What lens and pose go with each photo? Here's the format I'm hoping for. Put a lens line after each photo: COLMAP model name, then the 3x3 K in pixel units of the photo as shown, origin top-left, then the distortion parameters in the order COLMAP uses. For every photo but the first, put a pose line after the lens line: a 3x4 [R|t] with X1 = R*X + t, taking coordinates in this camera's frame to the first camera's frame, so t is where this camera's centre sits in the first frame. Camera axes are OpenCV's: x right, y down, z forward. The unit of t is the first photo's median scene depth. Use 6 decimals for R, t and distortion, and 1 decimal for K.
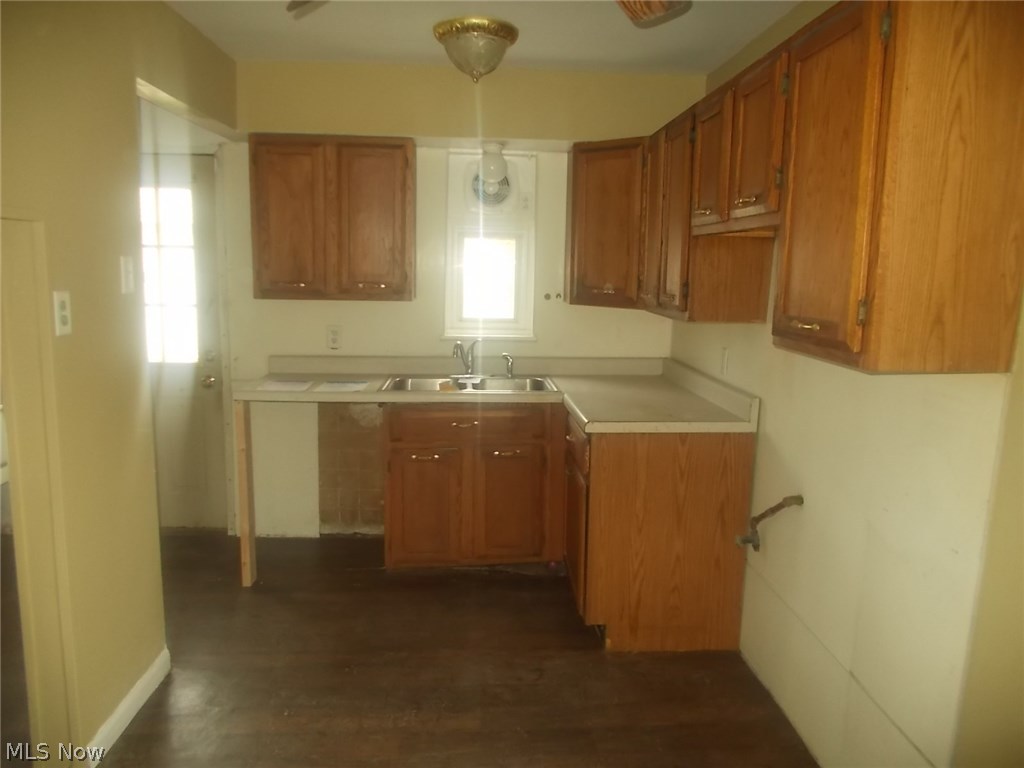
lens RADIAL K [[715.5, 0, 512.0], [0, 715.5, 384.0], [0, 0, 1]] dist [-0.039678, 0.002483]
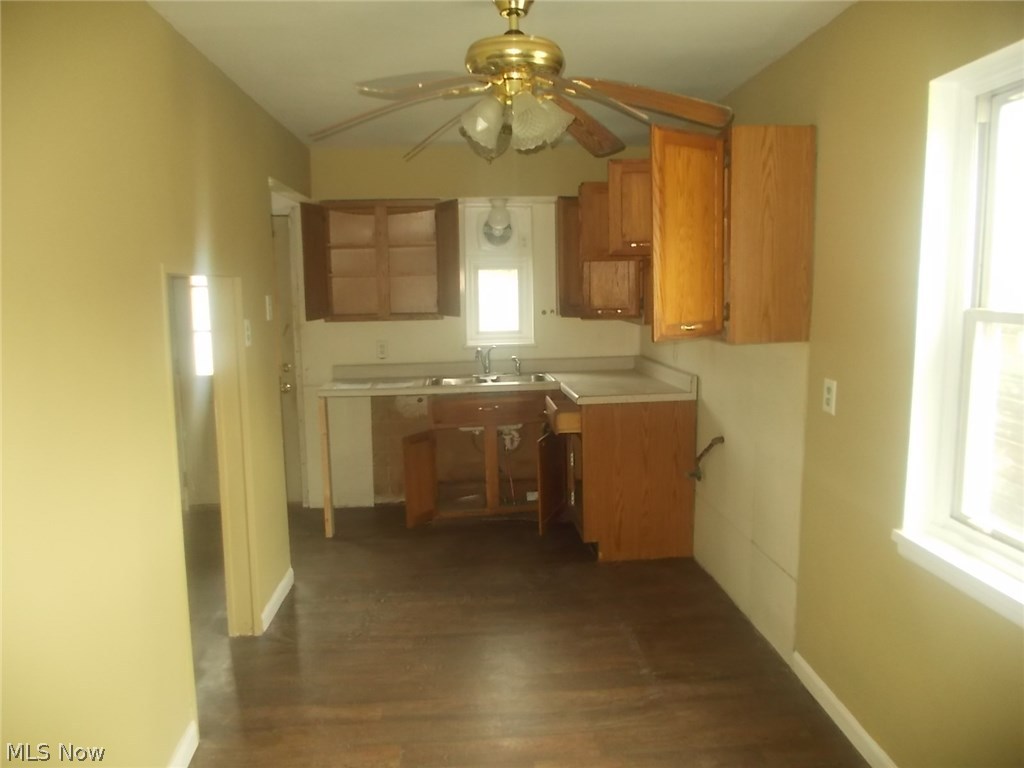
lens RADIAL K [[715.5, 0, 512.0], [0, 715.5, 384.0], [0, 0, 1]] dist [-0.039678, 0.002483]
pose [[0.999034, -0.041013, 0.015805, -0.039282], [0.041422, 0.998792, -0.026443, 0.046468], [-0.014702, 0.027072, 0.999525, -0.344636]]
